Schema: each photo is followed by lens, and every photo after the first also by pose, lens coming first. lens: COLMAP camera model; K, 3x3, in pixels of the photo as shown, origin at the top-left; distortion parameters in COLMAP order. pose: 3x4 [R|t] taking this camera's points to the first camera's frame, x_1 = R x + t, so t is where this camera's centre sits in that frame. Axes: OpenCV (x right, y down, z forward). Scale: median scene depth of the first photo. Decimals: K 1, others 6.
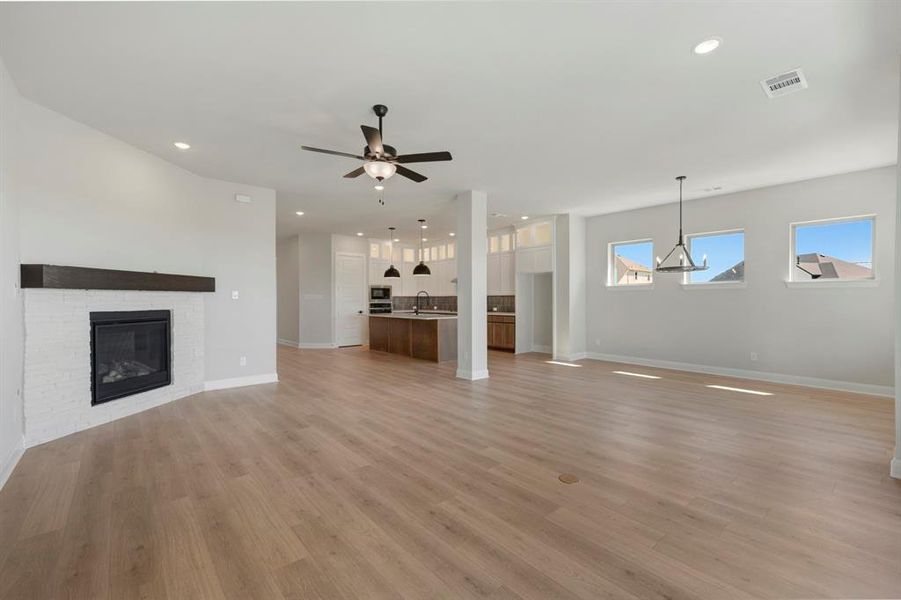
lens RADIAL K [[388.7, 0, 456.1], [0, 388.7, 301.6], [0, 0, 1]] dist [0.002145, -0.000097]
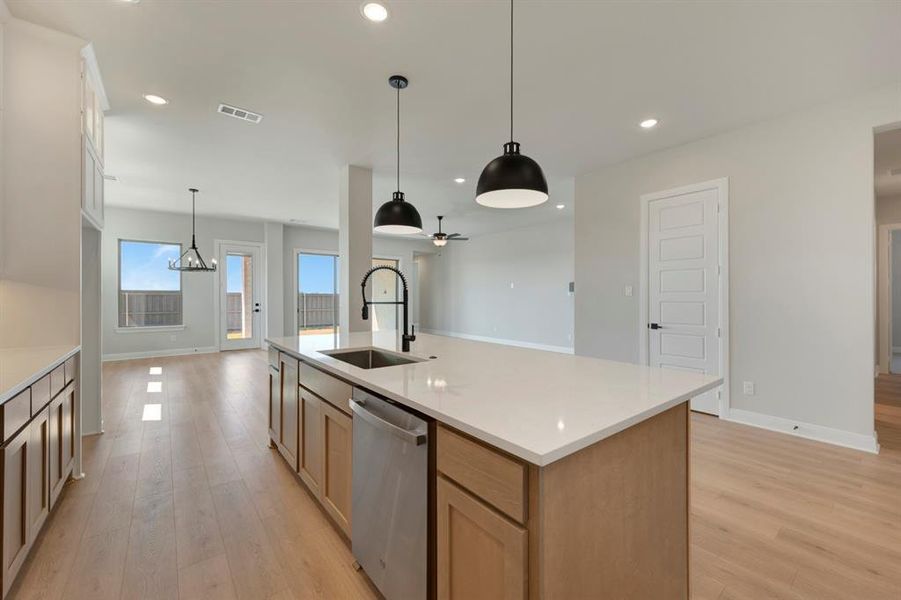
lens RADIAL K [[364.7, 0, 452.6], [0, 364.7, 296.4], [0, 0, 1]] dist [0.001090, 0.000000]
pose [[-0.999016, -0.000743, 0.044352, -0.204420], [-0.000473, 0.999981, 0.006082, -0.009382], [-0.044356, 0.006055, -0.998997, 1.779046]]
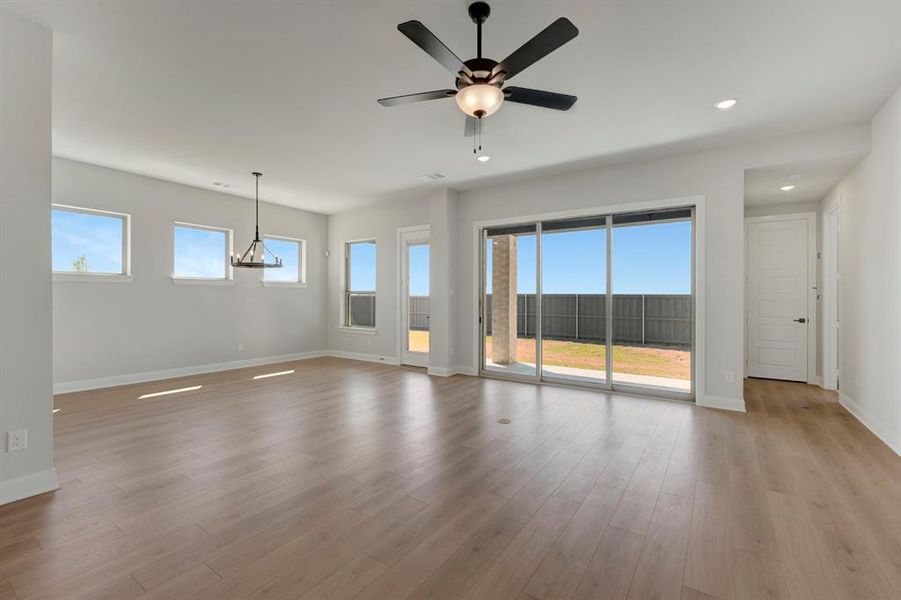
lens RADIAL K [[391.1, 0, 455.3], [0, 391.1, 296.7], [0, 0, 1]] dist [0.000444, 0.000163]
pose [[-0.266058, 0.001003, 0.963957, -0.456756], [0.001307, 0.999999, -0.000680, -0.002442], [-0.963956, 0.001079, -0.266059, 0.673790]]
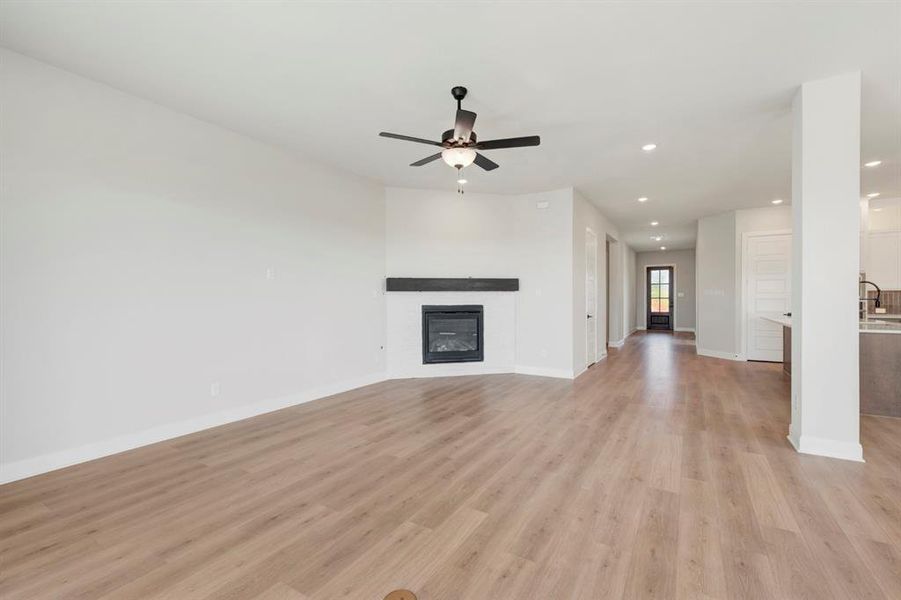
lens RADIAL K [[388.7, 0, 456.1], [0, 388.7, 301.6], [0, 0, 1]] dist [0.002145, -0.000097]
pose [[0.309726, 0.009324, -0.950780, 0.375233], [-0.001875, 0.999956, 0.009196, -0.001898], [0.950824, -0.001066, 0.309730, 0.386410]]
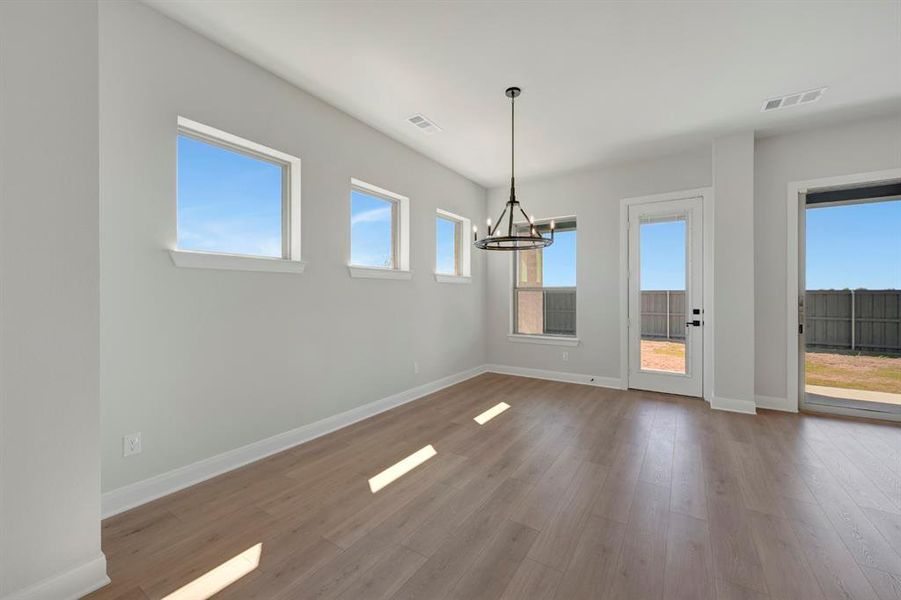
lens RADIAL K [[360.9, 0, 459.4], [0, 360.9, 288.4], [0, 0, 1]] dist [-0.002625, -0.000096]
pose [[-0.290681, 0.015975, 0.956687, 0.063818], [0.005860, 0.999872, -0.014916, -0.006052], [-0.956802, 0.001270, -0.290737, 1.078361]]
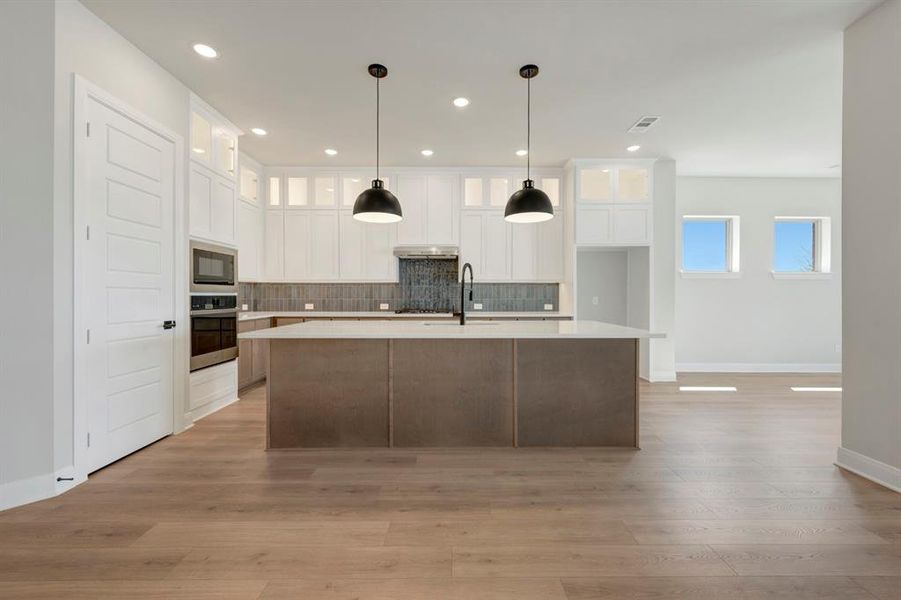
lens RADIAL K [[357.0, 0, 454.5], [0, 357.0, 300.3], [0, 0, 1]] dist [0.000036, -0.000098]
pose [[0.650230, -0.006316, 0.759711, -0.522695], [0.001471, 0.999974, 0.007055, 0.010537], [-0.759736, -0.003469, 0.650222, 1.102699]]
